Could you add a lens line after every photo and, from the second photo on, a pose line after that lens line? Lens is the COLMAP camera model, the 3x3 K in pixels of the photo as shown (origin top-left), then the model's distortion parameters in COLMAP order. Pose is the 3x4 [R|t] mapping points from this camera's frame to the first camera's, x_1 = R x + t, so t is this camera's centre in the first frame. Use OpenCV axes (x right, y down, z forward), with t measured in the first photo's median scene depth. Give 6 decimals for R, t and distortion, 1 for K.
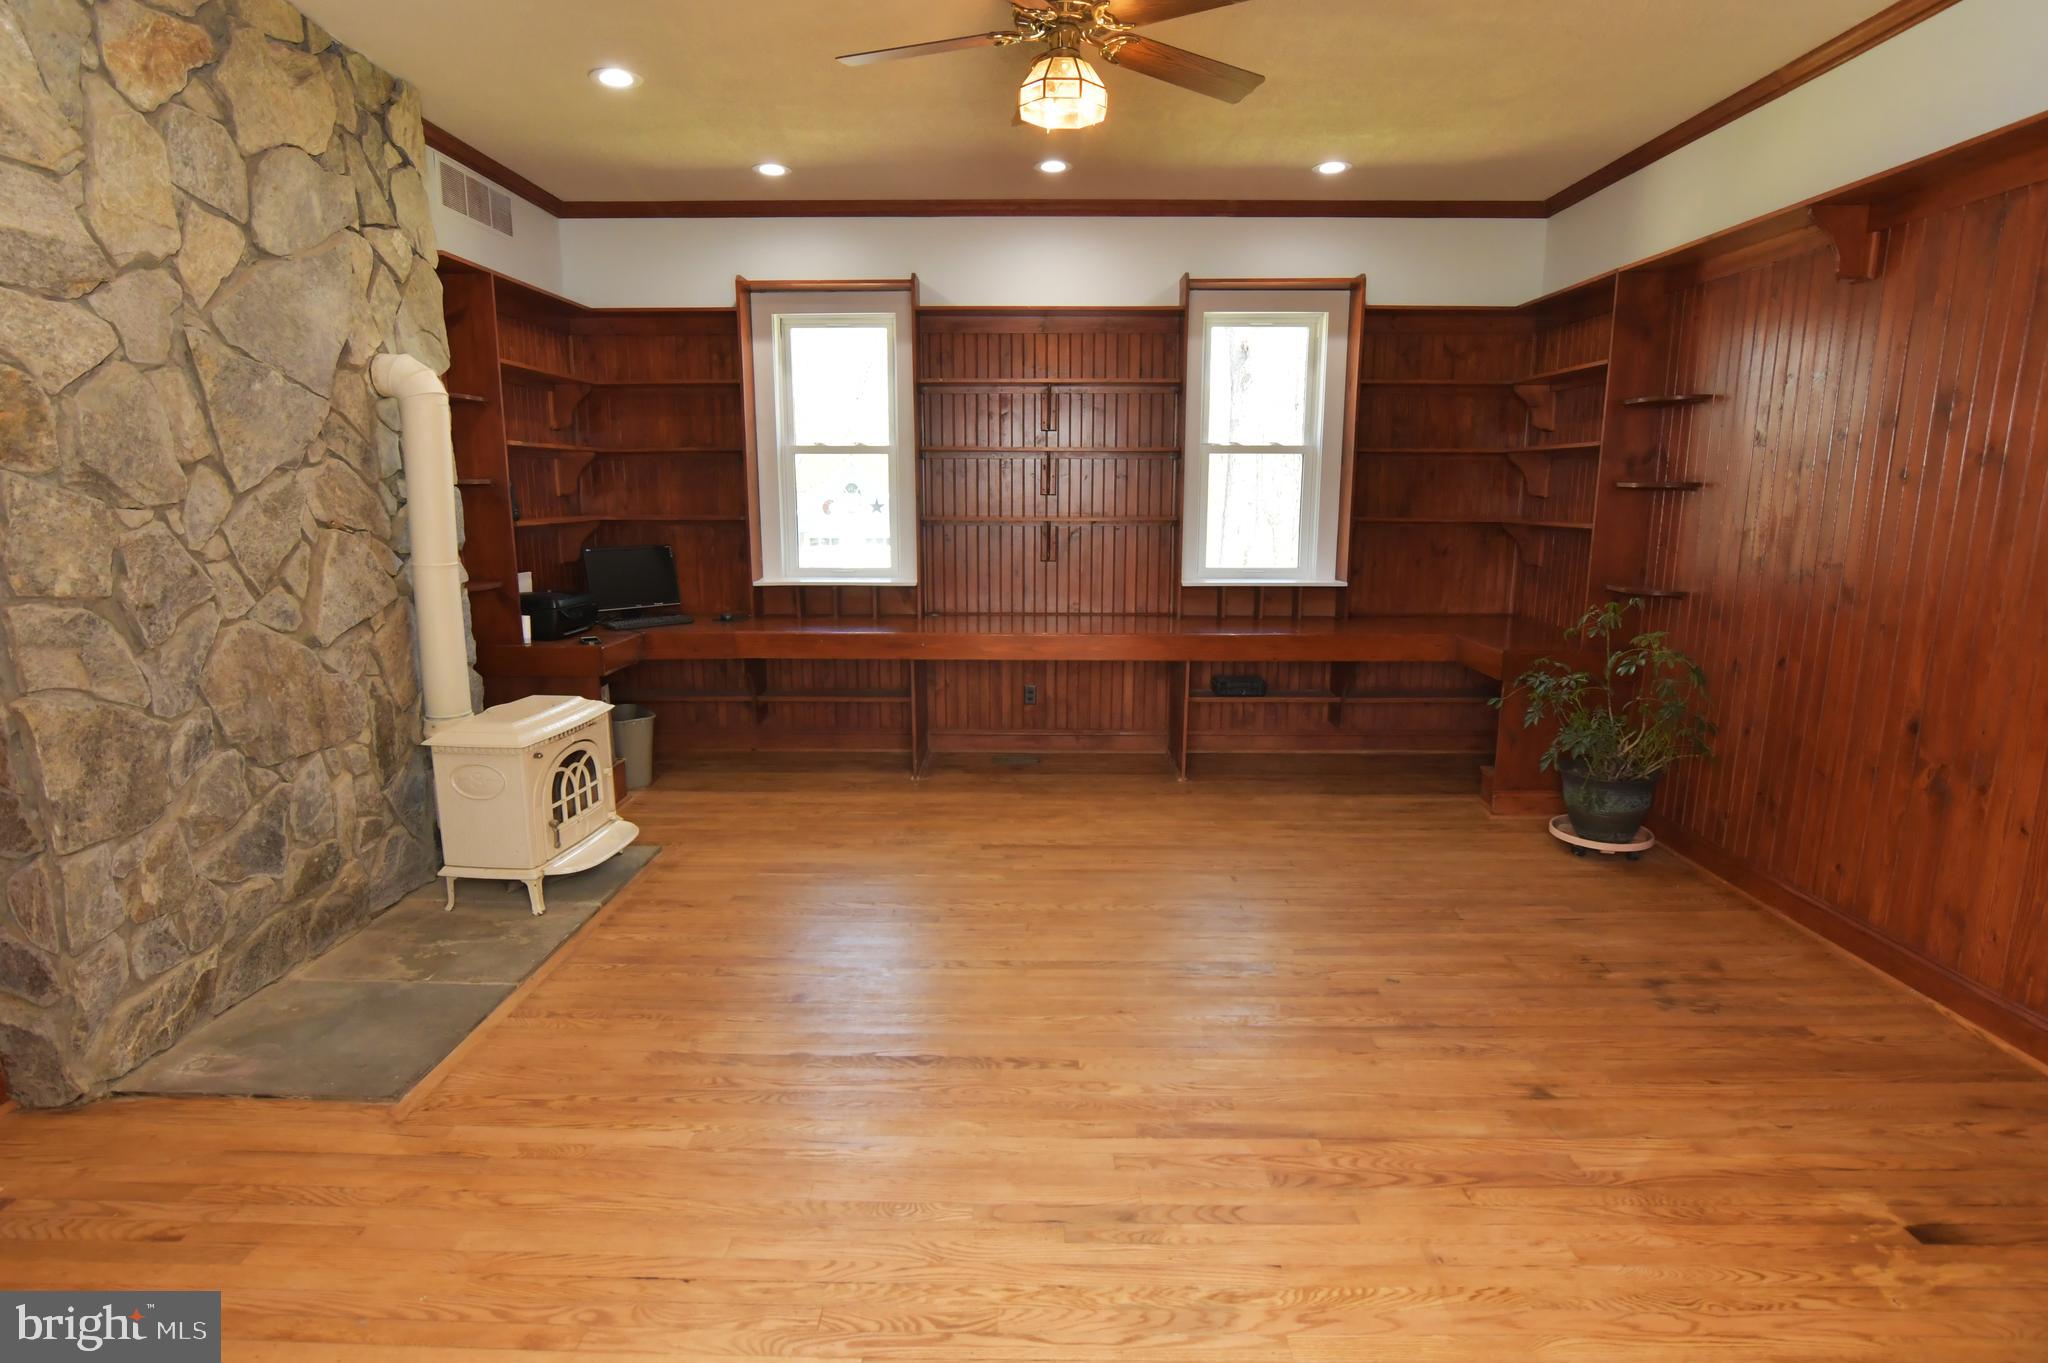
lens RADIAL K [[995.4, 0, 1019.1], [0, 995.4, 669.5], [0, 0, 1]] dist [-0.031527, 0.009331]
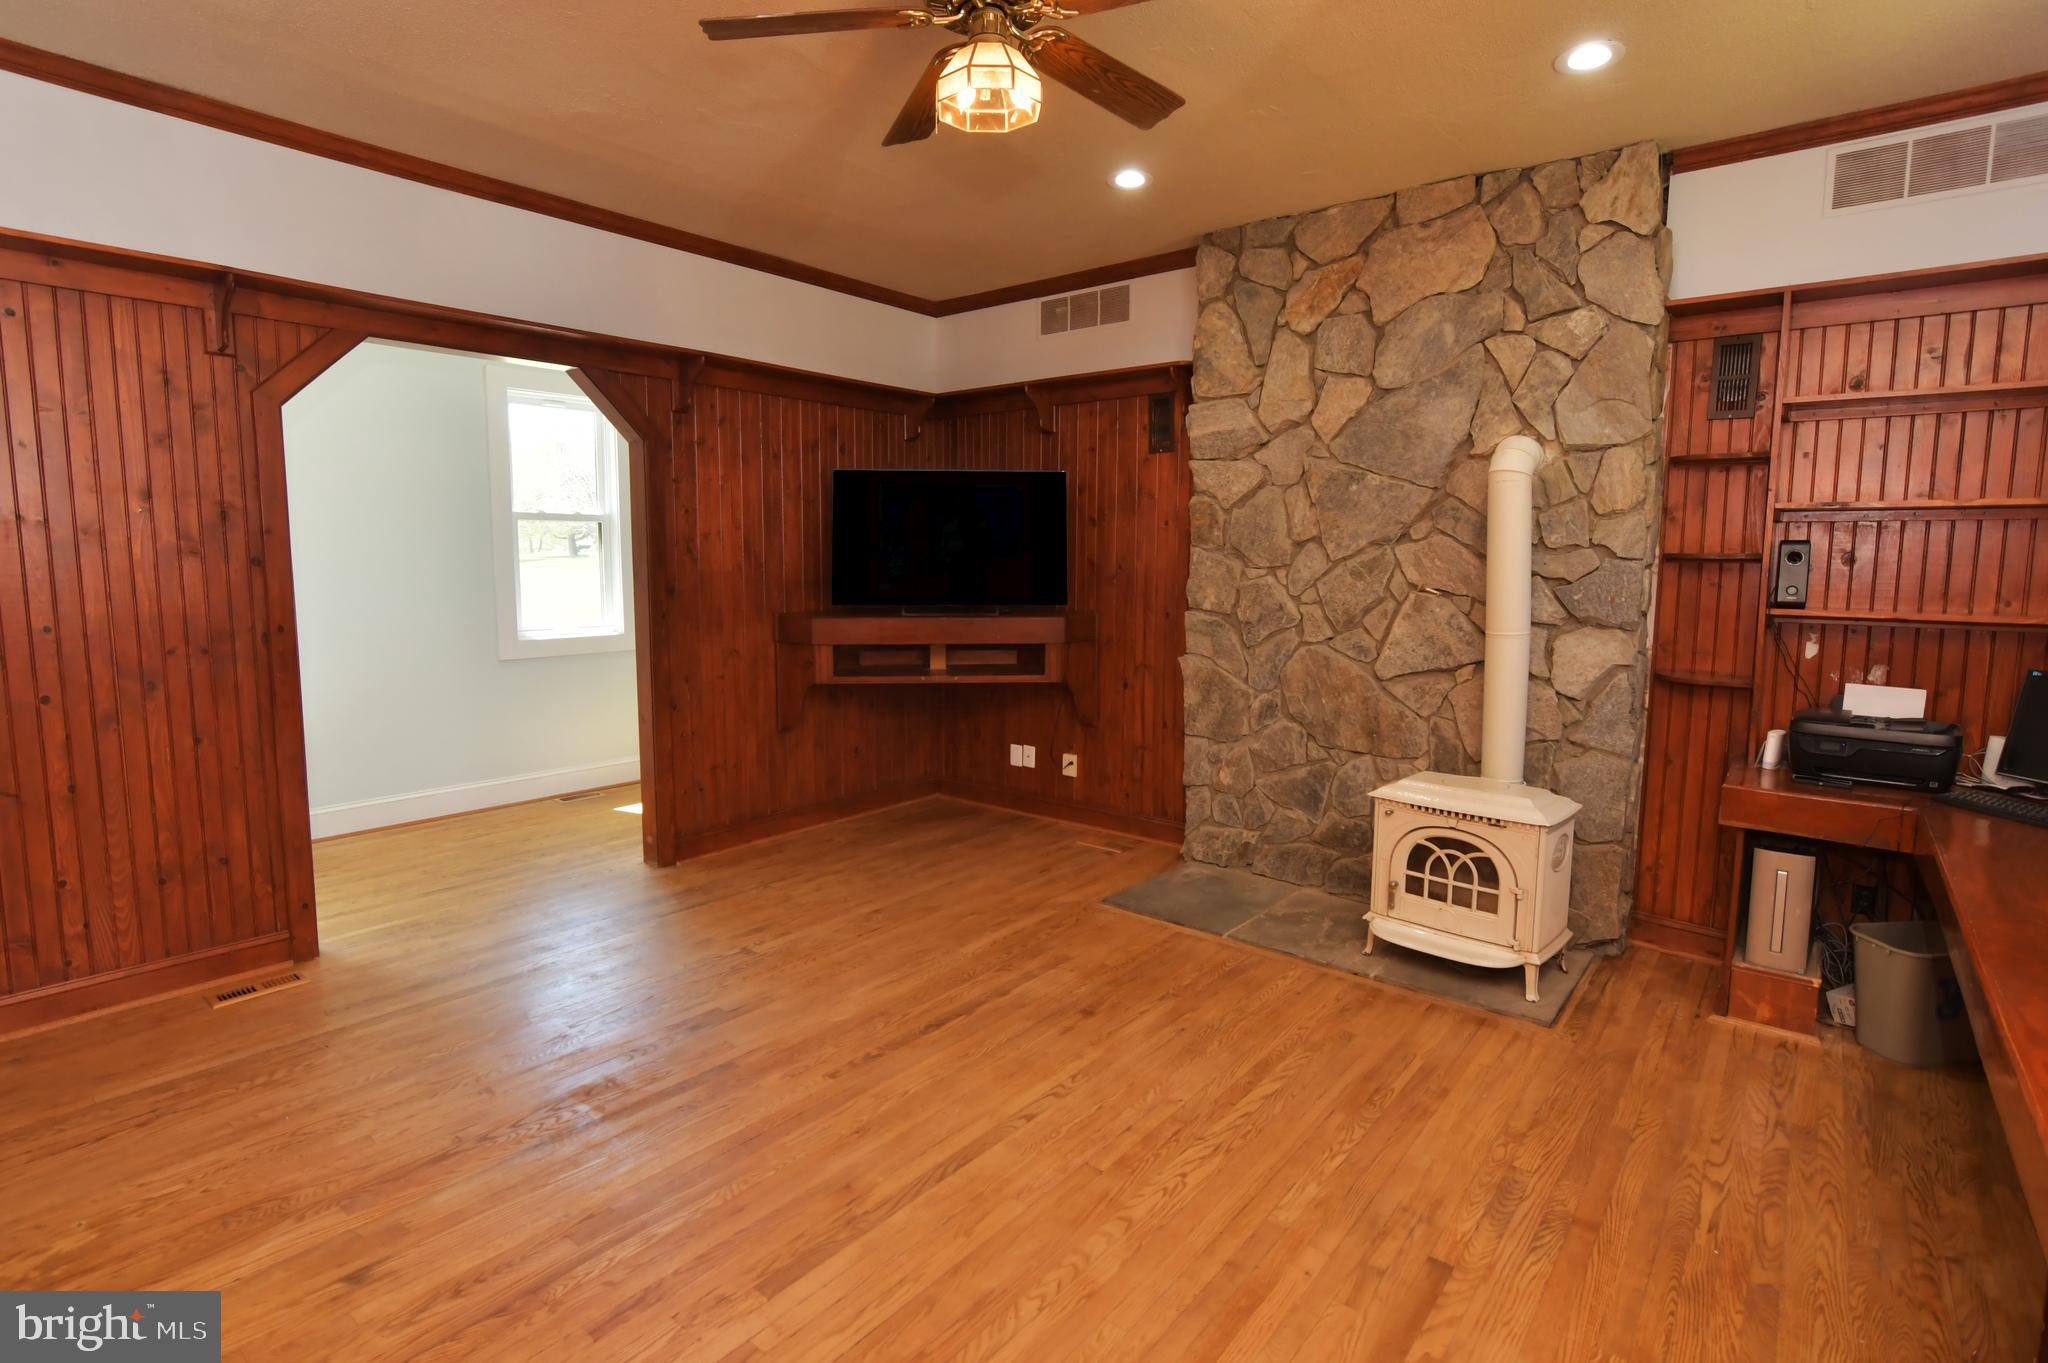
lens RADIAL K [[995.4, 0, 1023.9], [0, 995.4, 665.9], [0, 0, 1]] dist [-0.031527, 0.009331]
pose [[-0.617928, 0.080792, -0.782073, 0.688300], [-0.151476, 0.963838, 0.219253, -0.286865], [0.771505, 0.253948, -0.583344, 1.562052]]
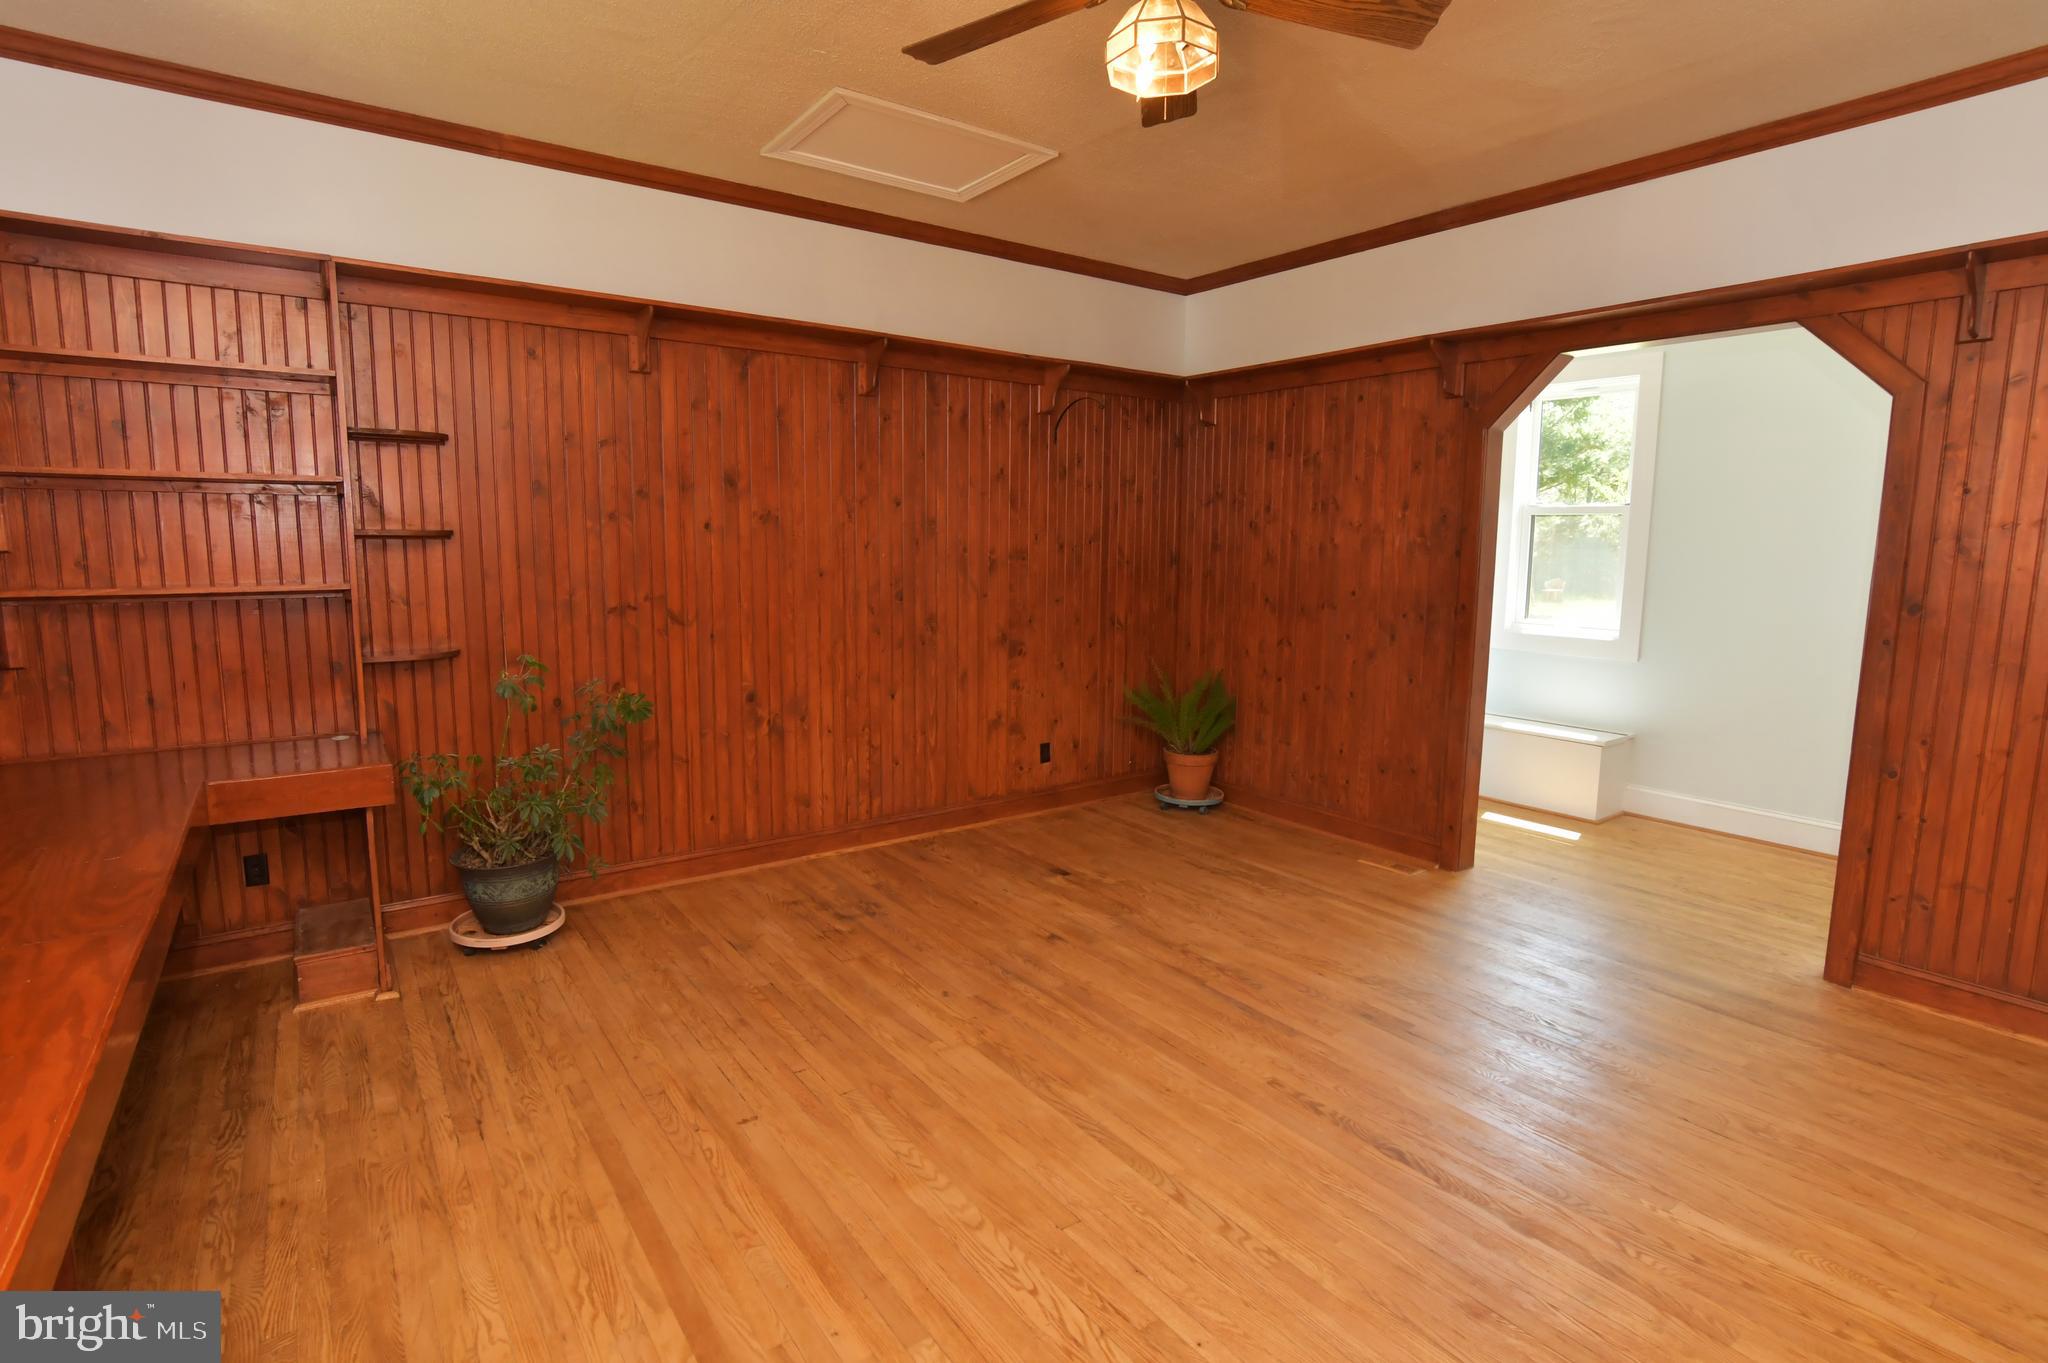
lens RADIAL K [[995.4, 0, 1025.6], [0, 995.4, 669.0], [0, 0, 1]] dist [-0.031527, 0.009331]
pose [[-0.600592, -0.112785, 0.791561, -0.535066], [0.135746, 0.961245, 0.239959, -0.298274], [-0.787948, 0.251568, -0.562006, 1.572584]]
